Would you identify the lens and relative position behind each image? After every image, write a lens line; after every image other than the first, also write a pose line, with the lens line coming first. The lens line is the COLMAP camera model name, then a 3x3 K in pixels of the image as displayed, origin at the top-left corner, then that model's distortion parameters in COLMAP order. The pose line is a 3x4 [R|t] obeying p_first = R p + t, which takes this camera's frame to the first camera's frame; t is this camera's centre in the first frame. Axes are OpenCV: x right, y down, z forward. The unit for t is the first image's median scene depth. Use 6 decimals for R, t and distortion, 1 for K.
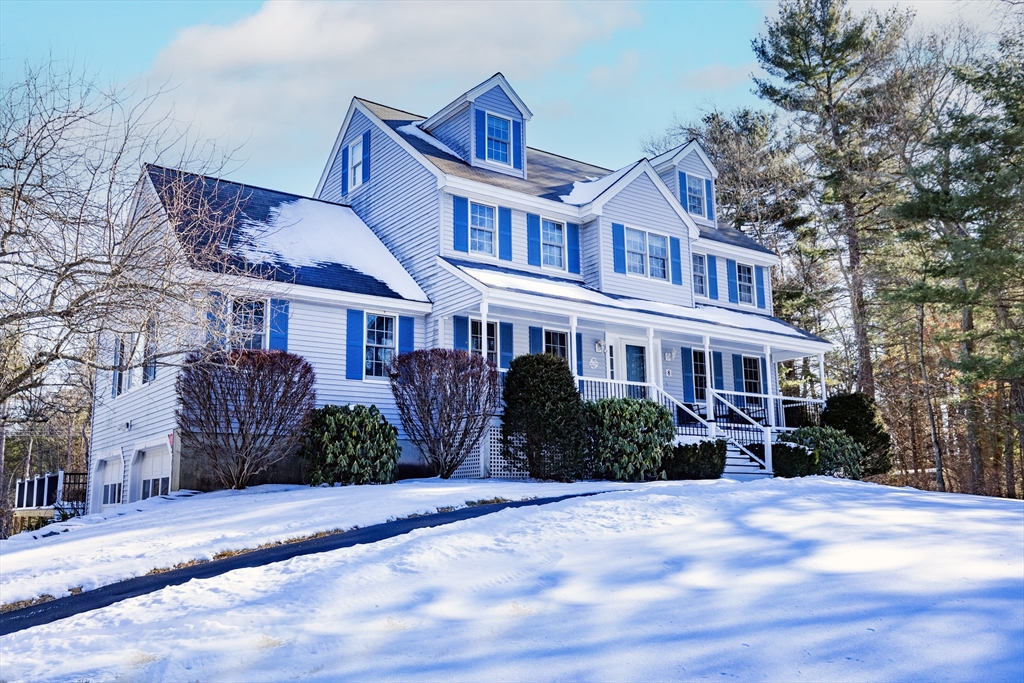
lens RADIAL K [[901.1, 0, 511.0], [0, 901.1, 341.3], [0, 0, 1]] dist [0.017392, 0.002059]
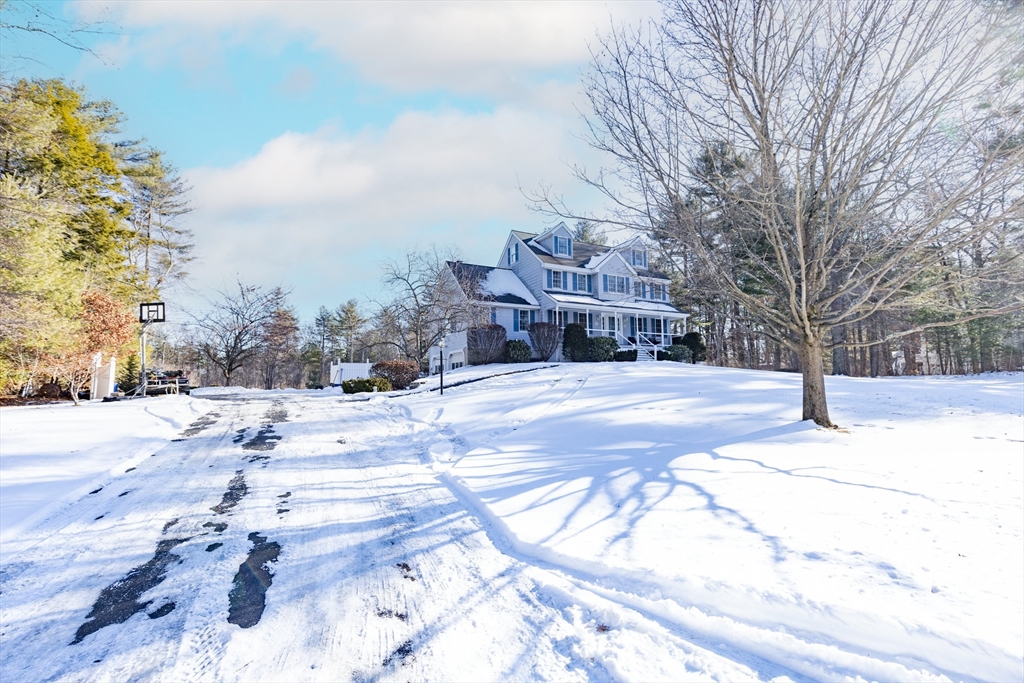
lens RADIAL K [[459.4, 0, 513.9], [0, 459.4, 345.3], [0, 0, 1]] dist [0.001107, 0.000496]
pose [[0.989004, -0.011205, -0.147465, 0.047608], [0.024996, 0.995445, 0.092003, -0.050209], [0.145762, -0.094678, 0.984779, -0.519880]]
